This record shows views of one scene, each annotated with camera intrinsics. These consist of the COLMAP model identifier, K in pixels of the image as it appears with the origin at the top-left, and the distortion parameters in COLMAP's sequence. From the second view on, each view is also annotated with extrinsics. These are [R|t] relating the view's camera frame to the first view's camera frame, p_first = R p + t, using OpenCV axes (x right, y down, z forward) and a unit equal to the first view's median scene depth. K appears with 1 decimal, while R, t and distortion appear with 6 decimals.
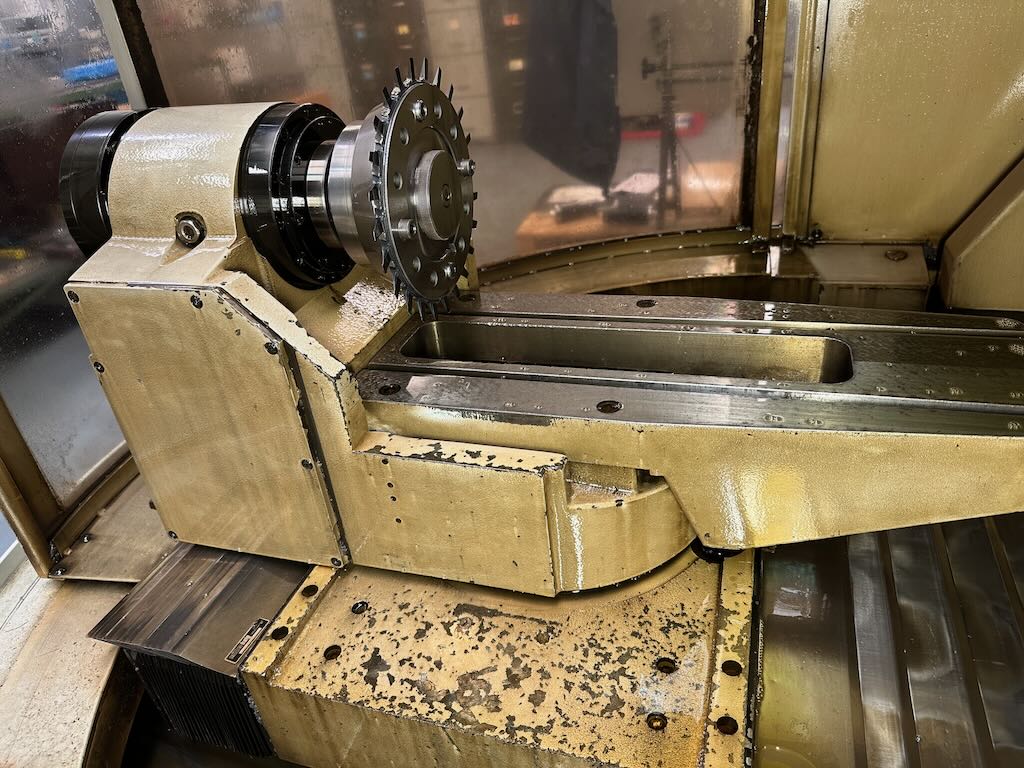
lens RADIAL K [[734.8, 0, 507.9], [0, 734.8, 384.3], [0, 0, 1]] dist [0.087348, -0.143054]
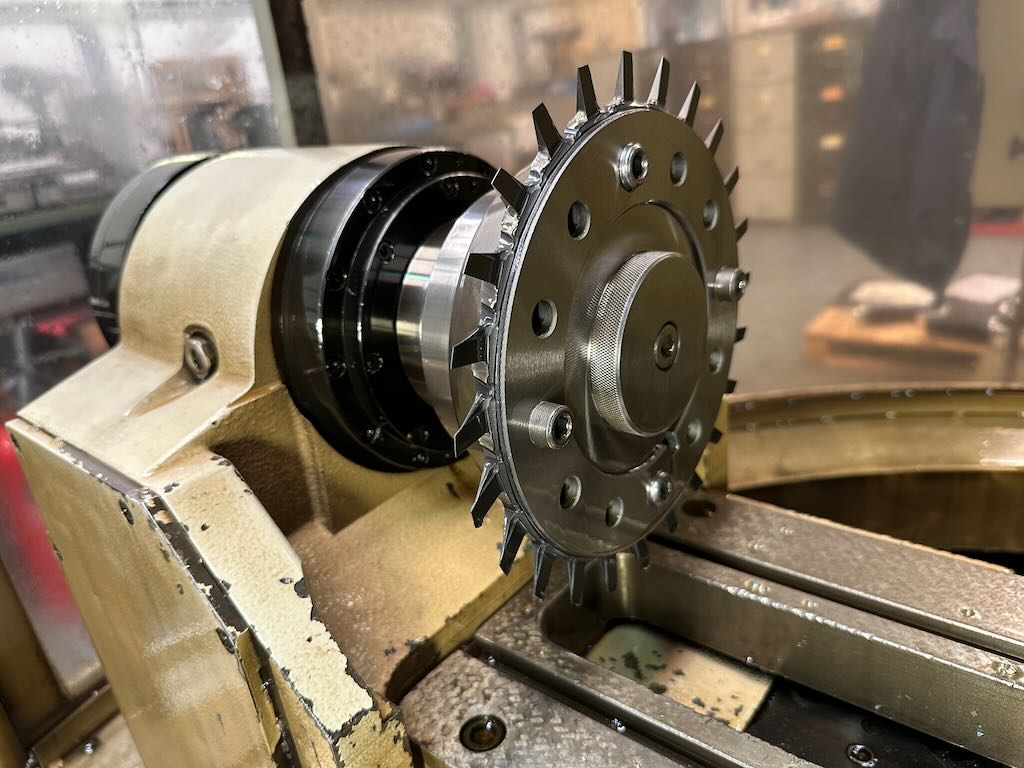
lens RADIAL K [[737.9, 0, 514.8], [0, 737.9, 384.9], [0, 0, 1]] dist [0.013004, -0.028860]
pose [[0.929793, 0.140388, -0.340258, -0.011457], [-0.170268, 0.983603, -0.059450, -0.189670], [0.326333, 0.113211, 0.938451, 0.542843]]
